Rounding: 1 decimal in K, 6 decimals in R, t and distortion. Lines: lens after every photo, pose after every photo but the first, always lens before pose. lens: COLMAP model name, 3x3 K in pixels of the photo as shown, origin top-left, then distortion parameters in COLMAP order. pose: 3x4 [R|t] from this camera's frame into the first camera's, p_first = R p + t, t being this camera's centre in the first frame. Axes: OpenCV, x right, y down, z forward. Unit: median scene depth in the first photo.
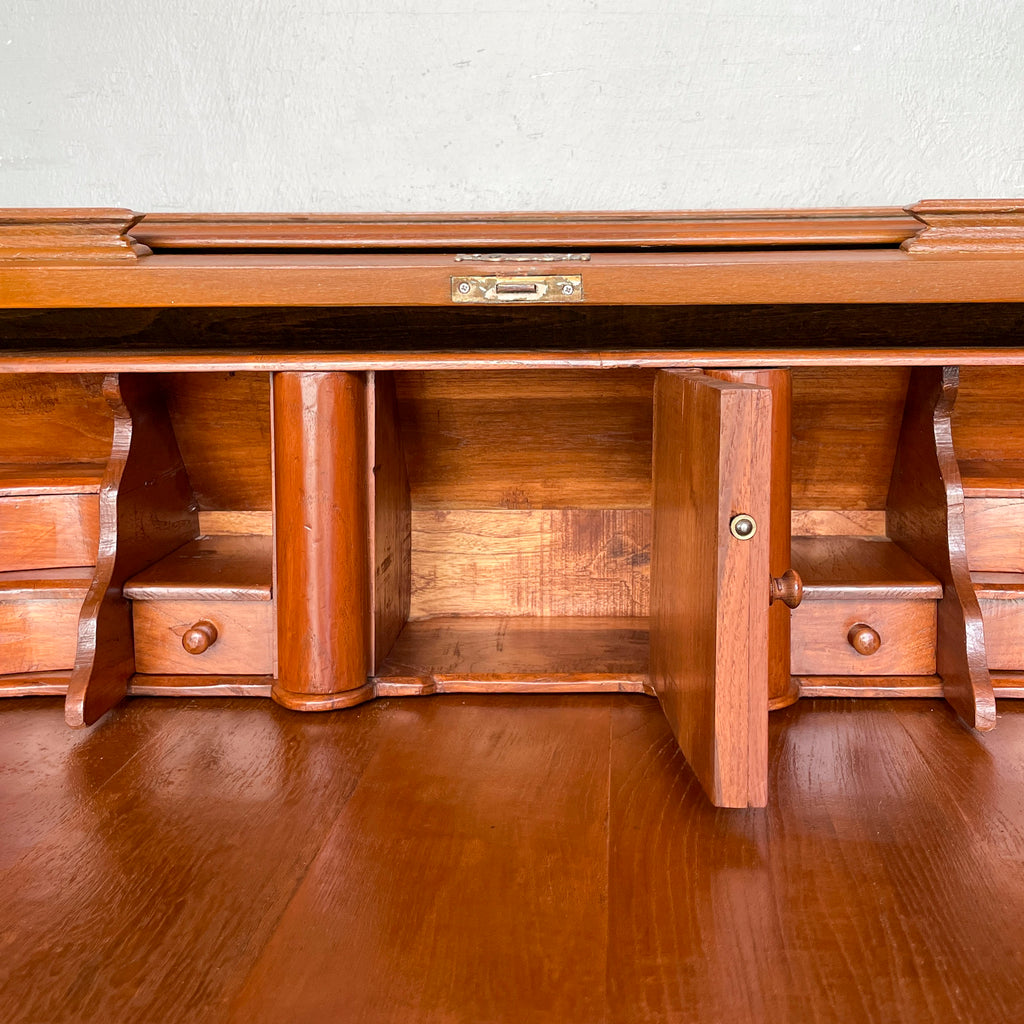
lens RADIAL K [[1213.5, 0, 554.3], [0, 1213.5, 435.4], [0, 0, 1]] dist [0.050089, 0.000000]
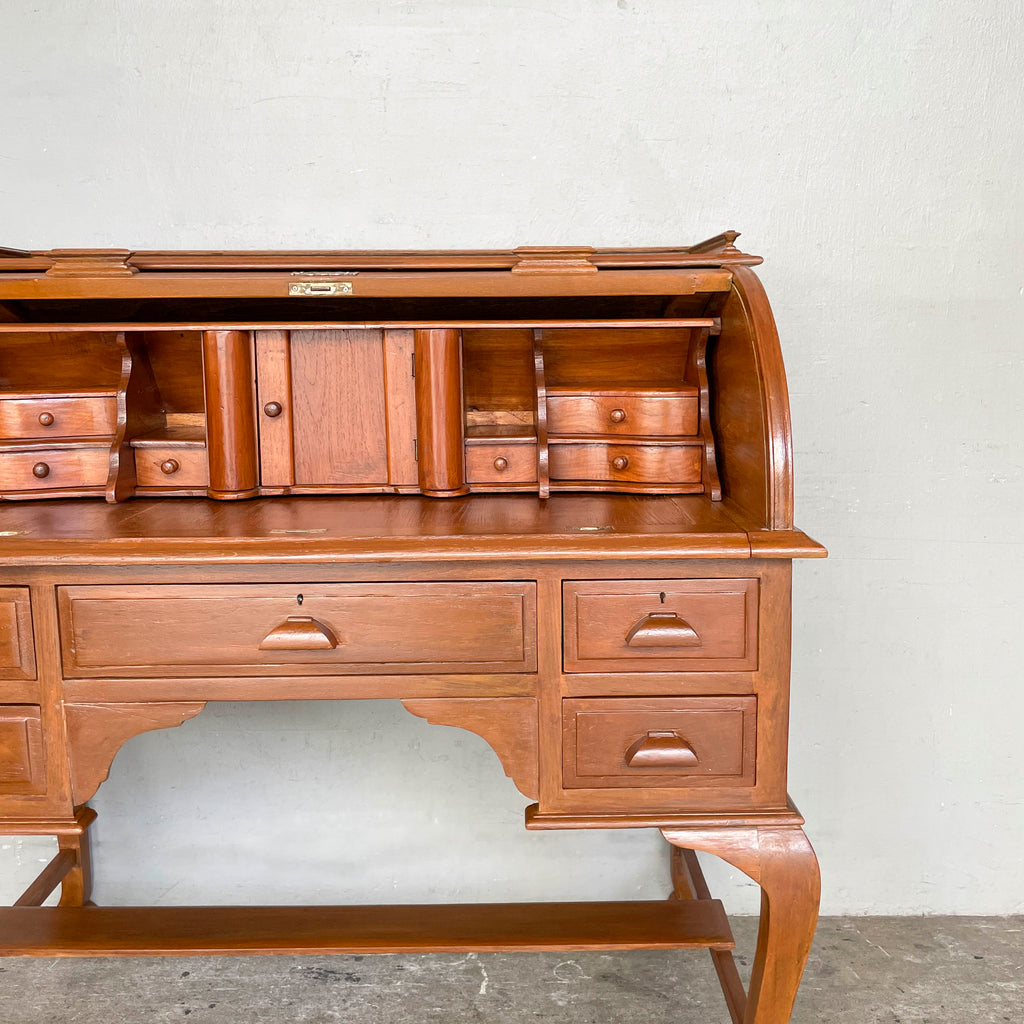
lens RADIAL K [[1022.8, 0, 506.9], [0, 1022.8, 502.7], [0, 0, 1]] dist [0.048901, 0.000000]
pose [[0.998875, -0.010317, 0.046281, 0.185191], [0.007460, 0.998080, 0.061493, 0.126648], [-0.046826, -0.061079, 0.997034, -0.720208]]
